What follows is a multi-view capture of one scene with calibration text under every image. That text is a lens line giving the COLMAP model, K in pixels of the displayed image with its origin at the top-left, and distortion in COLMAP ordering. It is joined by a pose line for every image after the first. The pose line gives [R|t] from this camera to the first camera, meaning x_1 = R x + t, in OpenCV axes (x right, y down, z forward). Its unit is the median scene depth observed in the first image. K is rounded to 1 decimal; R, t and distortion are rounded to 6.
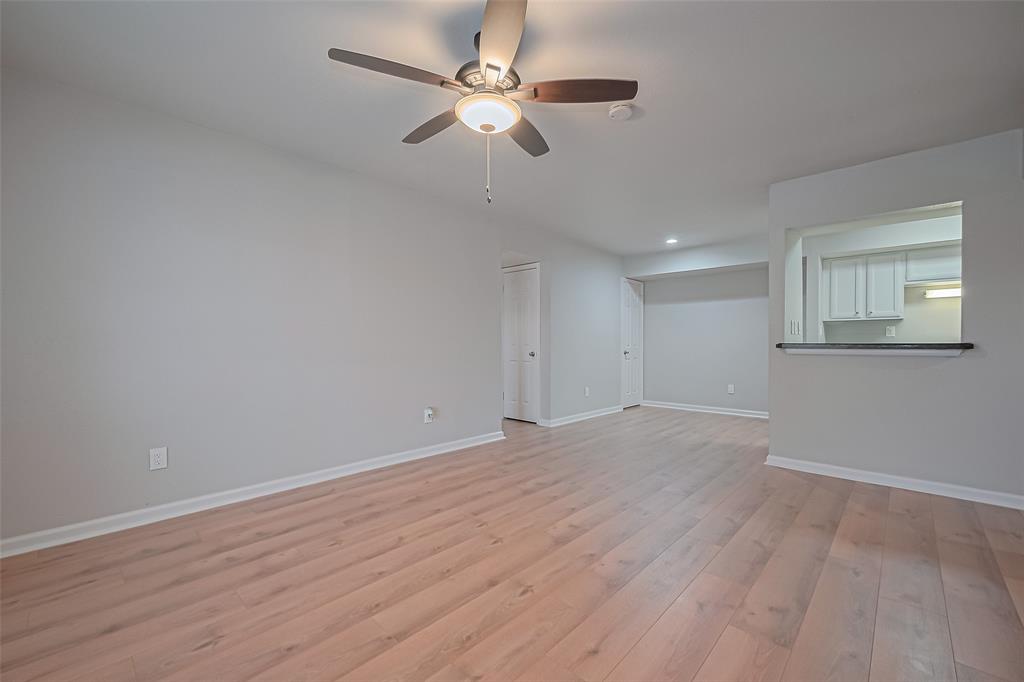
lens RADIAL K [[399.5, 0, 512.0], [0, 399.5, 341.0], [0, 0, 1]] dist [-0.000459, -0.000005]
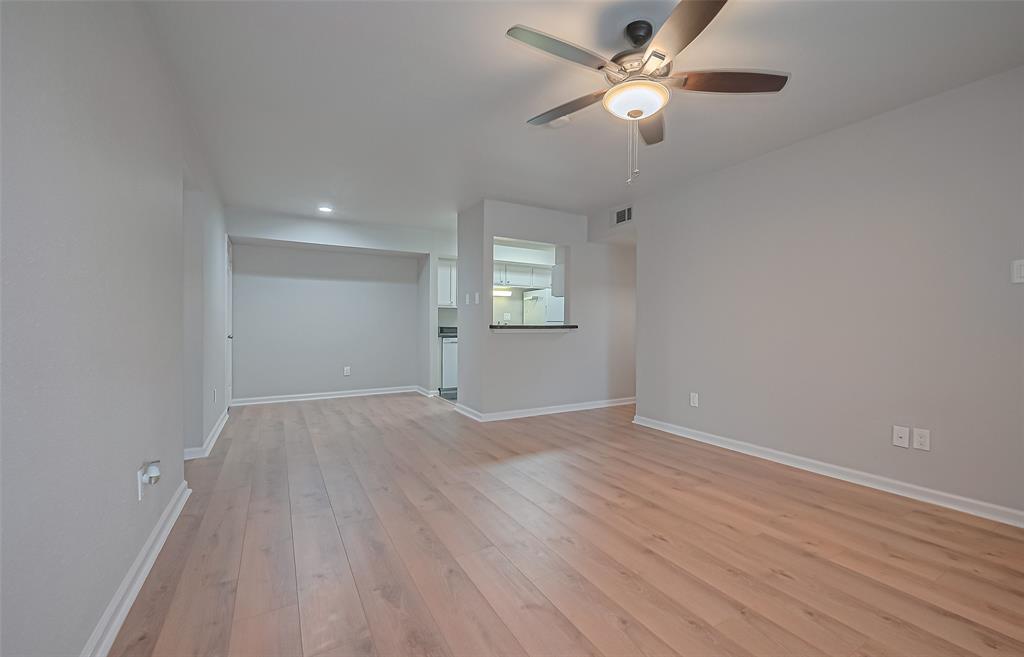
lens RADIAL K [[434.8, 0, 512.0], [0, 434.8, 328.5], [0, 0, 1]] dist [0.011621, -0.000038]
pose [[0.296117, -0.009691, 0.955103, -0.799205], [-0.006989, 0.999900, 0.012313, -0.002031], [-0.955126, -0.010322, 0.296019, 0.635986]]
